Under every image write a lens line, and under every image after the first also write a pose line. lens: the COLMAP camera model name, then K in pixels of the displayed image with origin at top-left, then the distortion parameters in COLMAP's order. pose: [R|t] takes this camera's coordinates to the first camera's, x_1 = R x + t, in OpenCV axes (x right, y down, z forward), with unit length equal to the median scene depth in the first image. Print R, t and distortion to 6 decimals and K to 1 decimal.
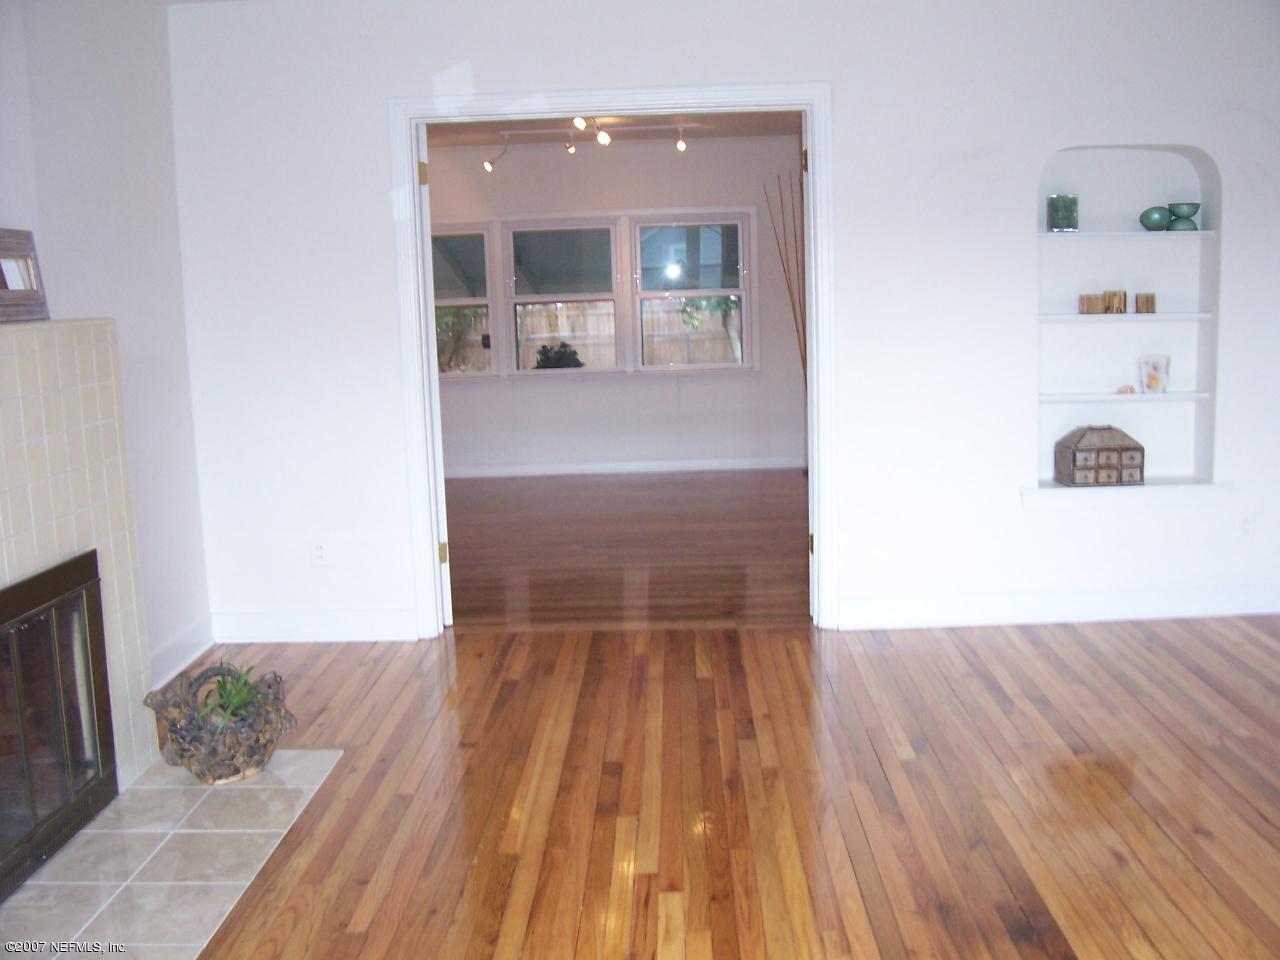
lens RADIAL K [[1313.2, 0, 640.0], [0, 1313.2, 480.0], [0, 0, 1]] dist [-0.193275, 0.197290]
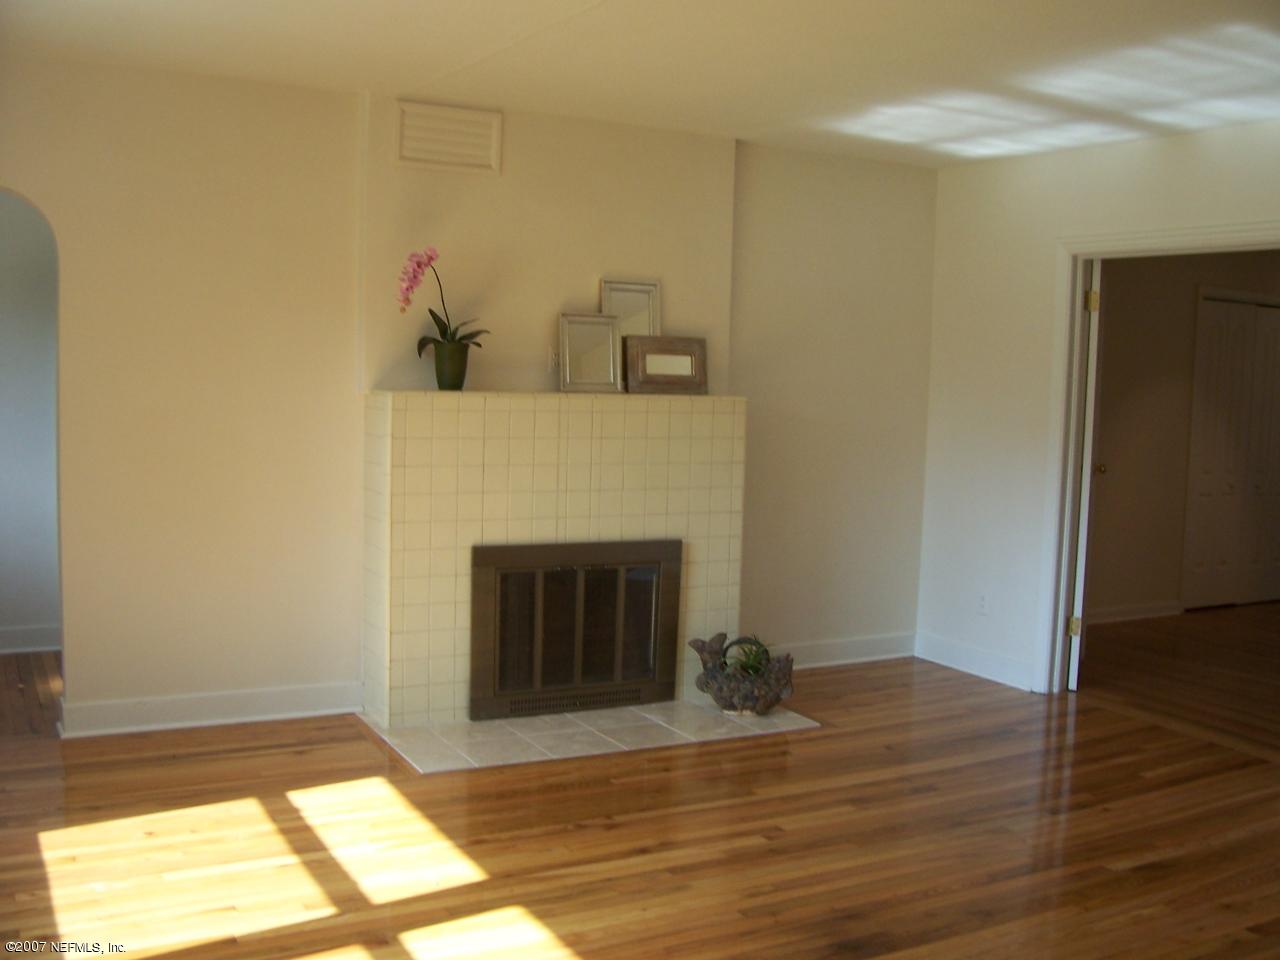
lens RADIAL K [[1313.2, 0, 640.0], [0, 1313.2, 480.0], [0, 0, 1]] dist [-0.193275, 0.197290]
pose [[0.499006, 0.124513, -0.857607, 0.857187], [-0.175547, 0.983631, 0.040667, -0.069875], [0.848632, 0.130258, 0.512696, 0.102077]]
